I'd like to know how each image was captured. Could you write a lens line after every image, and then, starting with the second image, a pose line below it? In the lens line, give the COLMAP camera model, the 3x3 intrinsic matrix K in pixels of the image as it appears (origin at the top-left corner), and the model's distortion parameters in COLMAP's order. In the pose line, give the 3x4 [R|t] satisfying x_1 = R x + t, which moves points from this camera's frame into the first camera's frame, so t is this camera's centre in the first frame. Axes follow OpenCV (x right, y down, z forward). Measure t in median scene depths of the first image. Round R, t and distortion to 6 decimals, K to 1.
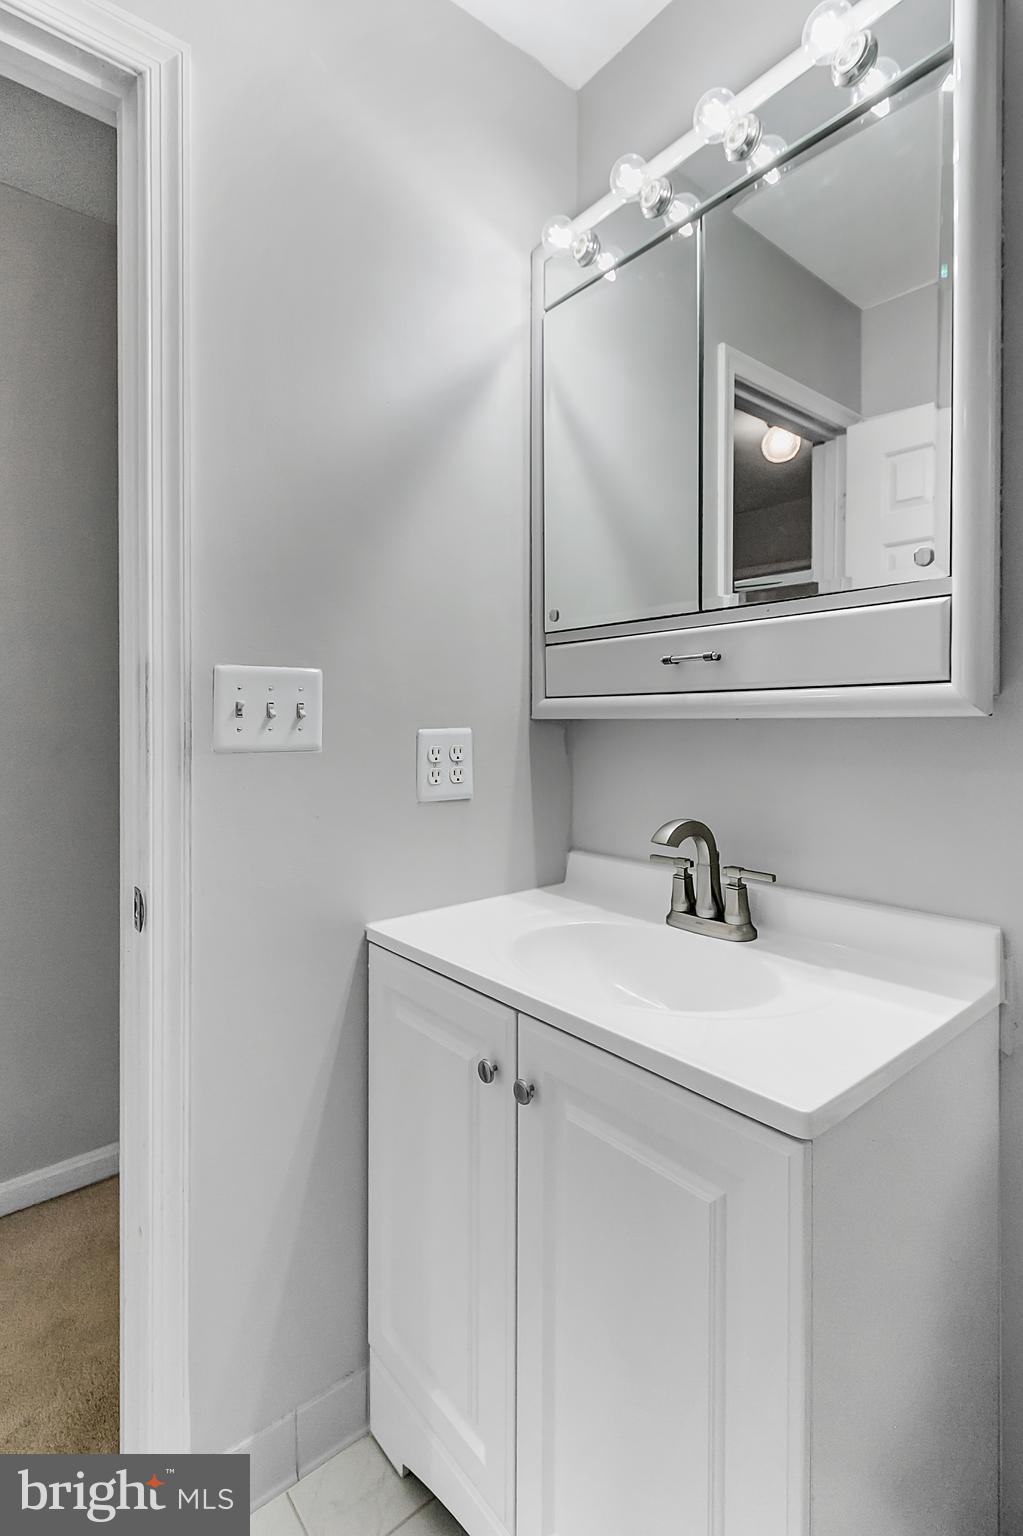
lens RADIAL K [[715.6, 0, 539.0], [0, 715.6, 734.4], [0, 0, 1]] dist [-0.000775, -0.000538]
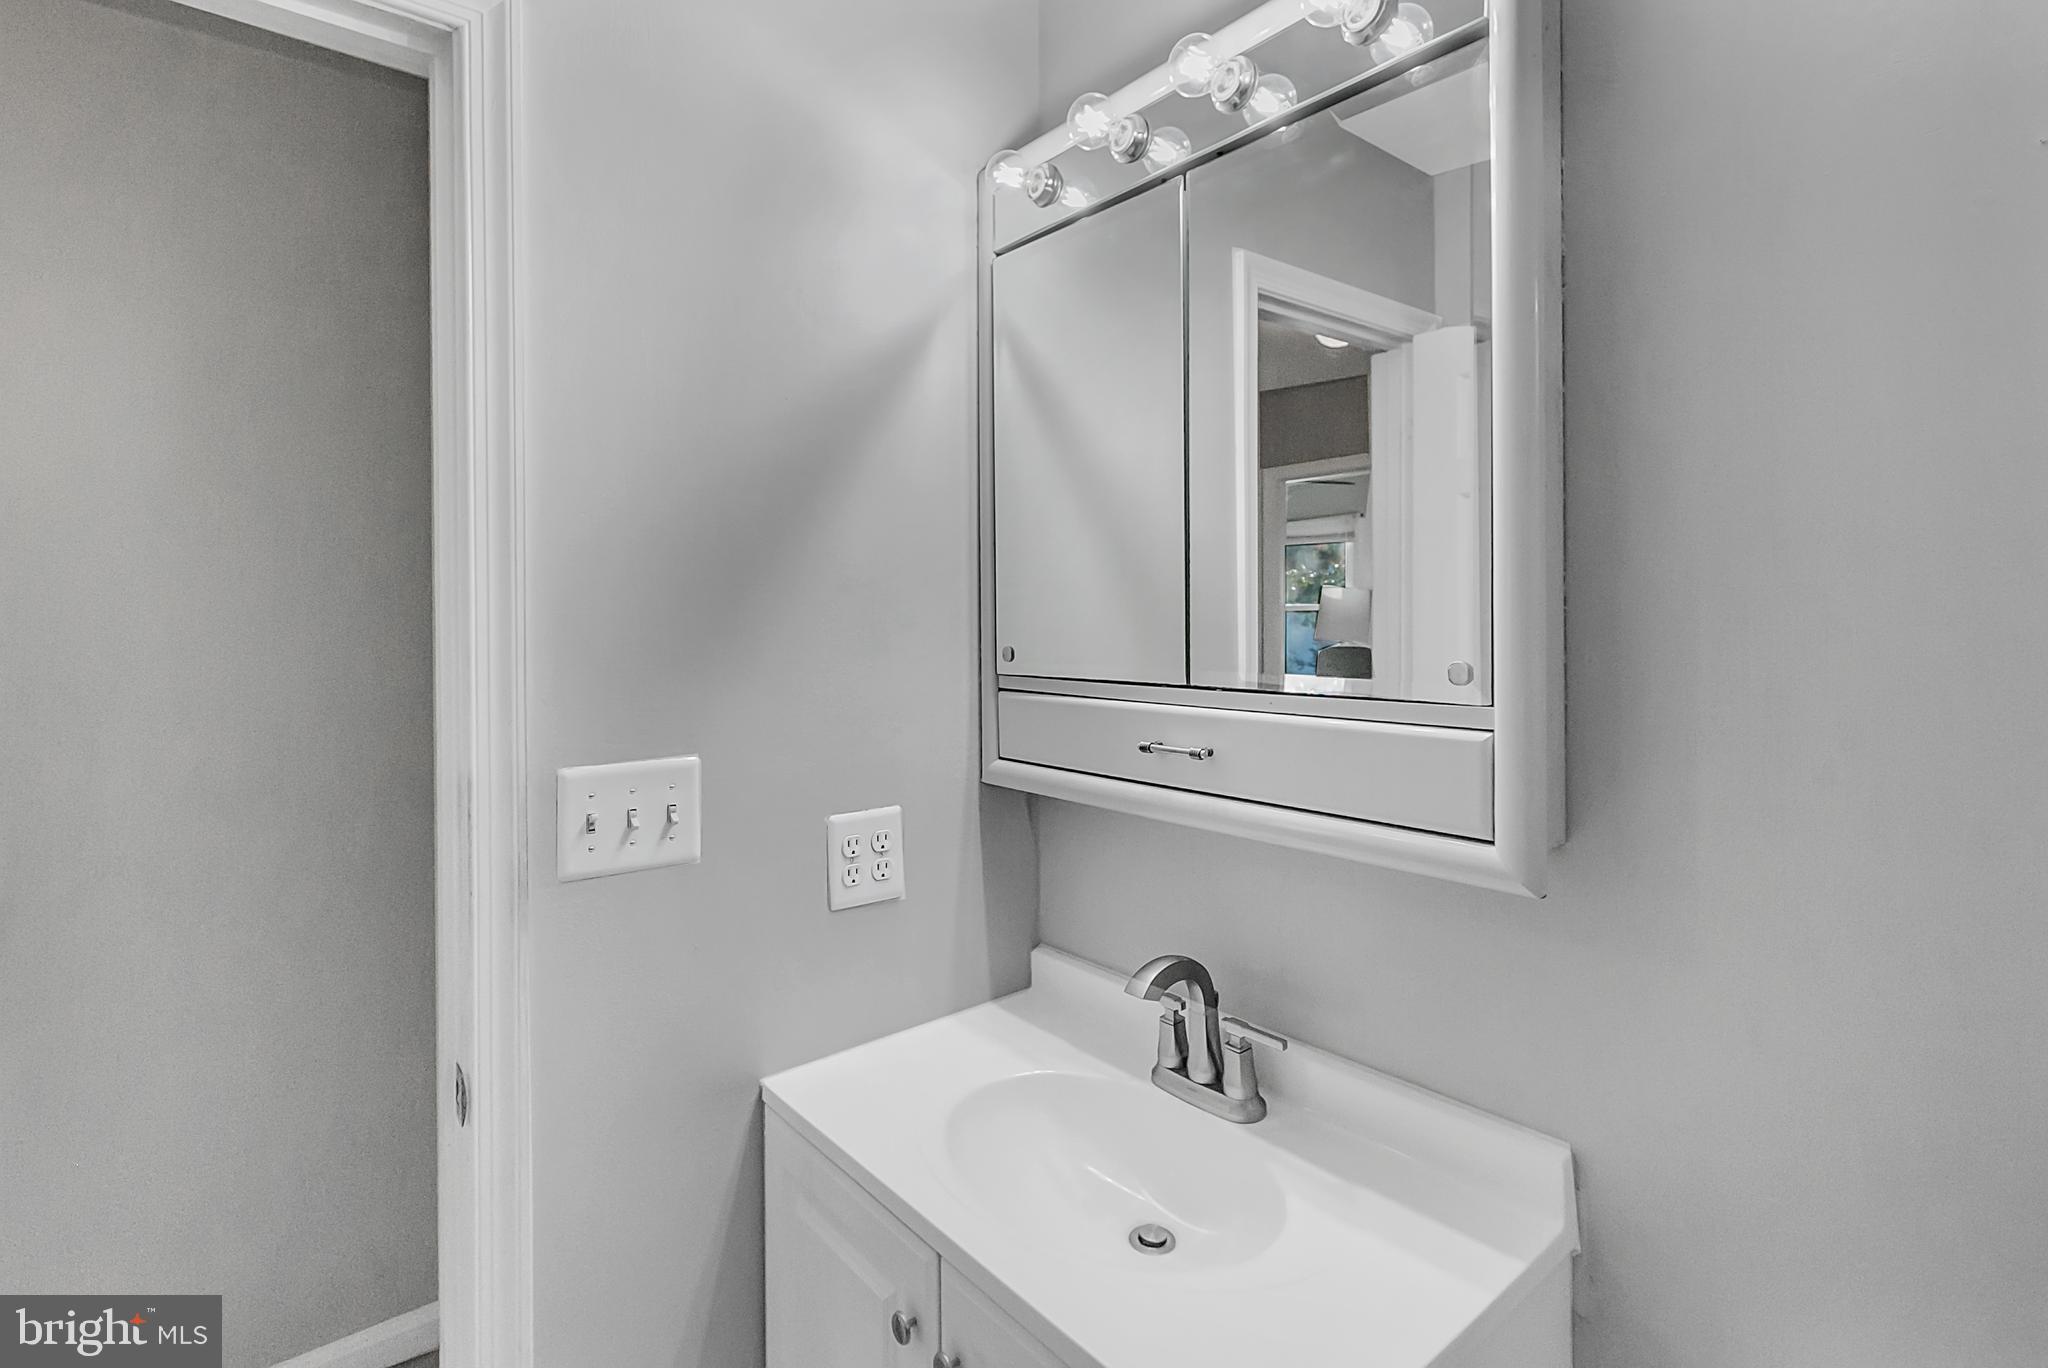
lens RADIAL K [[960.7, 0, 1022.8], [0, 960.7, 625.6], [0, 0, 1]] dist [0.003338, 0.000932]
pose [[0.999817, -0.007446, -0.017608, 0.064384], [0.007328, 0.999950, -0.006783, -0.222843], [0.017657, 0.006653, 0.999822, -0.033111]]
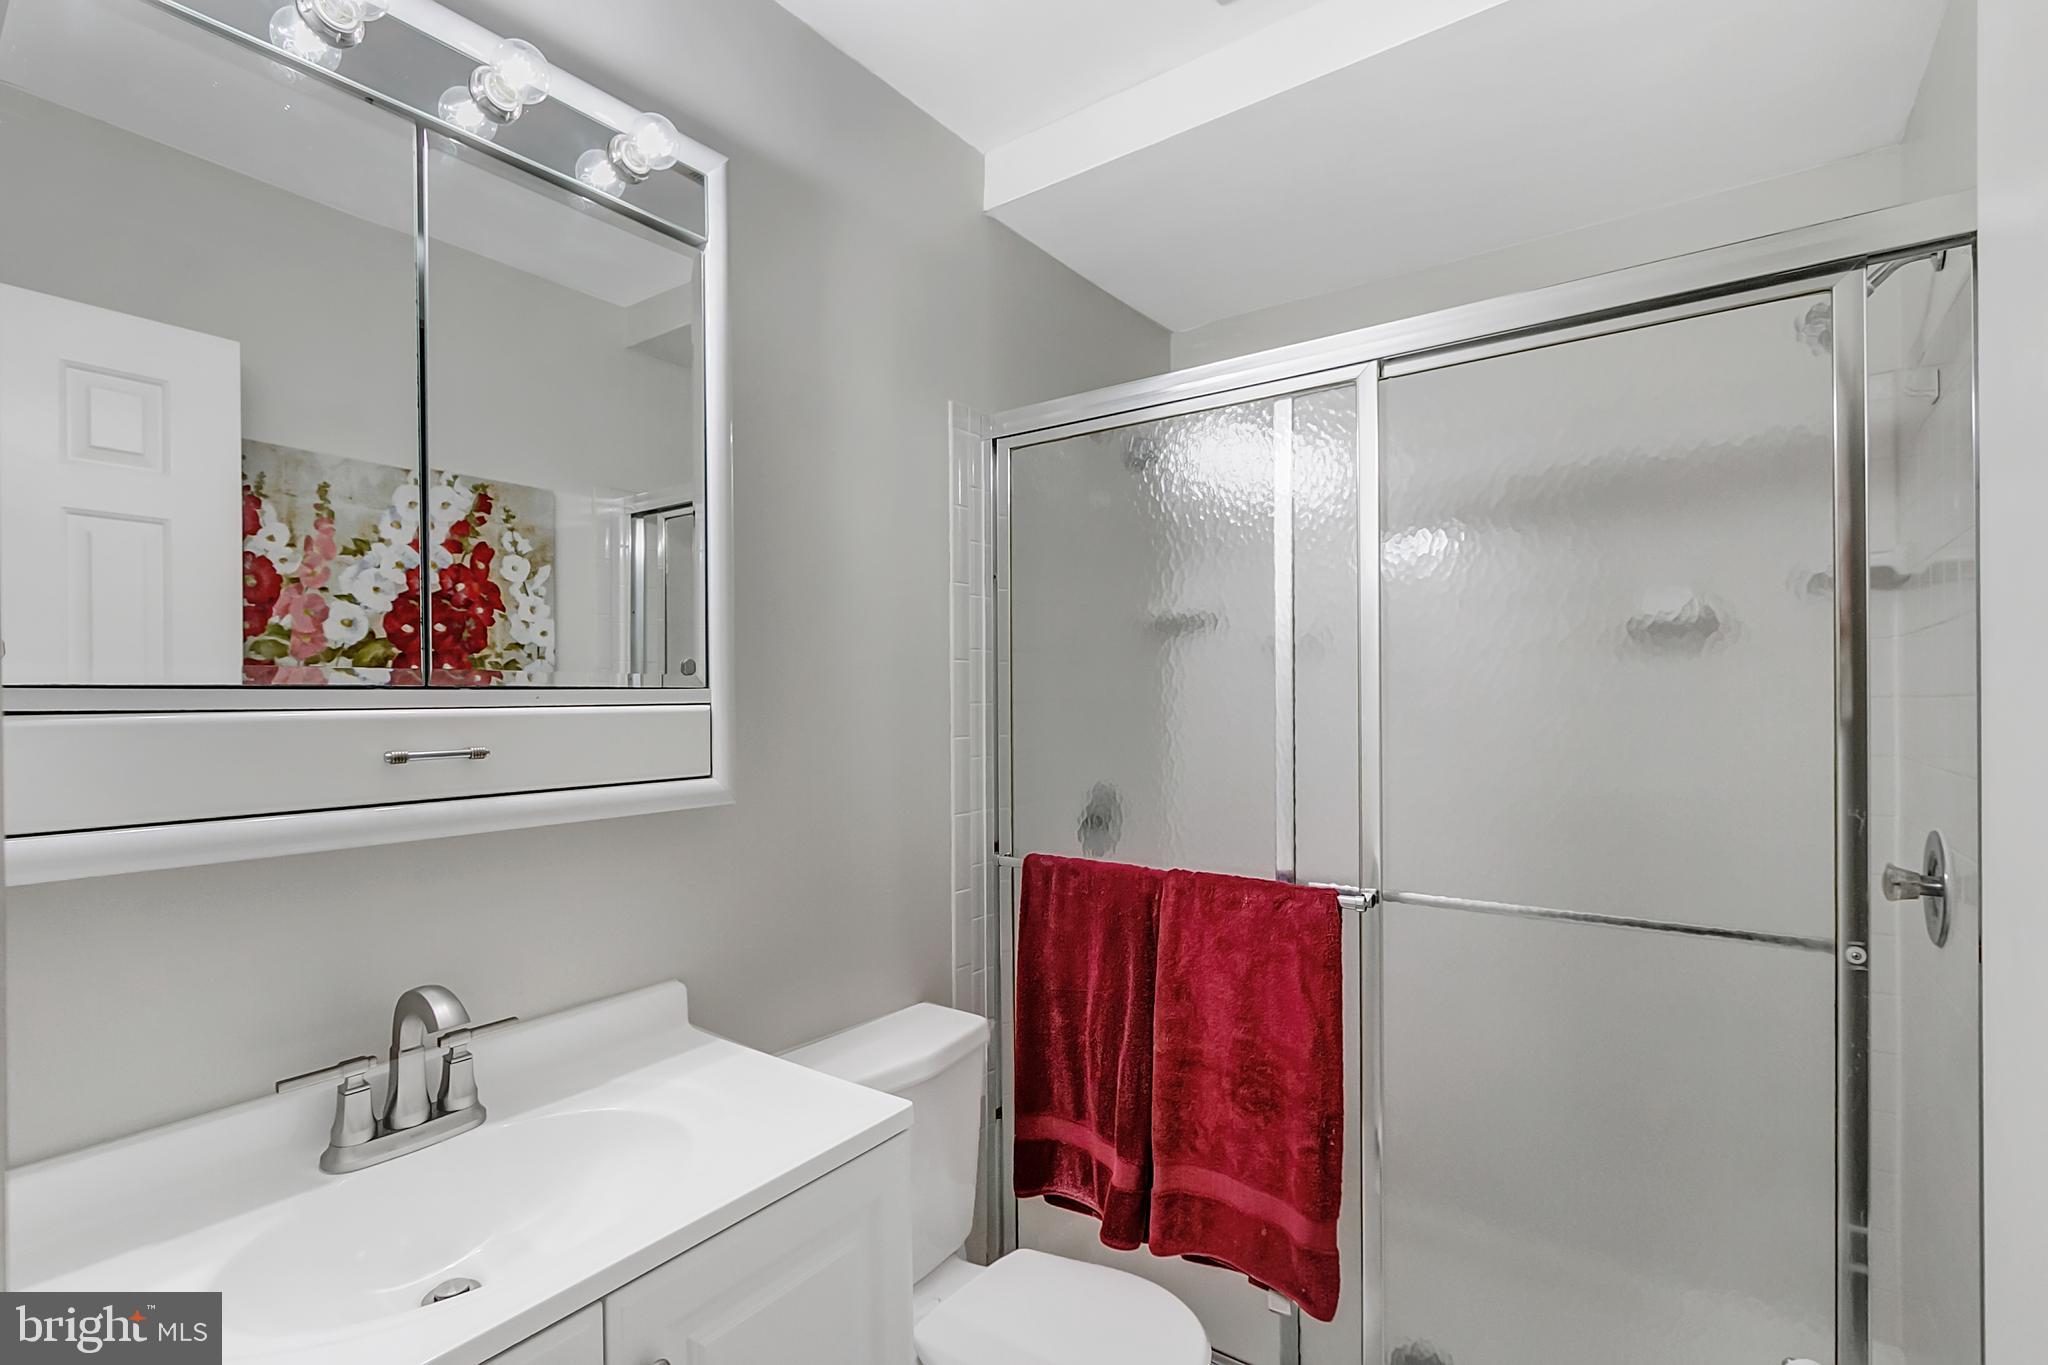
lens RADIAL K [[950.8, 0, 1012.2], [0, 950.8, 688.6], [0, 0, 1]] dist [-0.000865, 0.000135]
pose [[-0.226611, 0.002821, 0.973981, -0.785592], [0.016495, 0.999864, 0.000941, -0.155810], [-0.973846, 0.016279, -0.226627, 0.629523]]
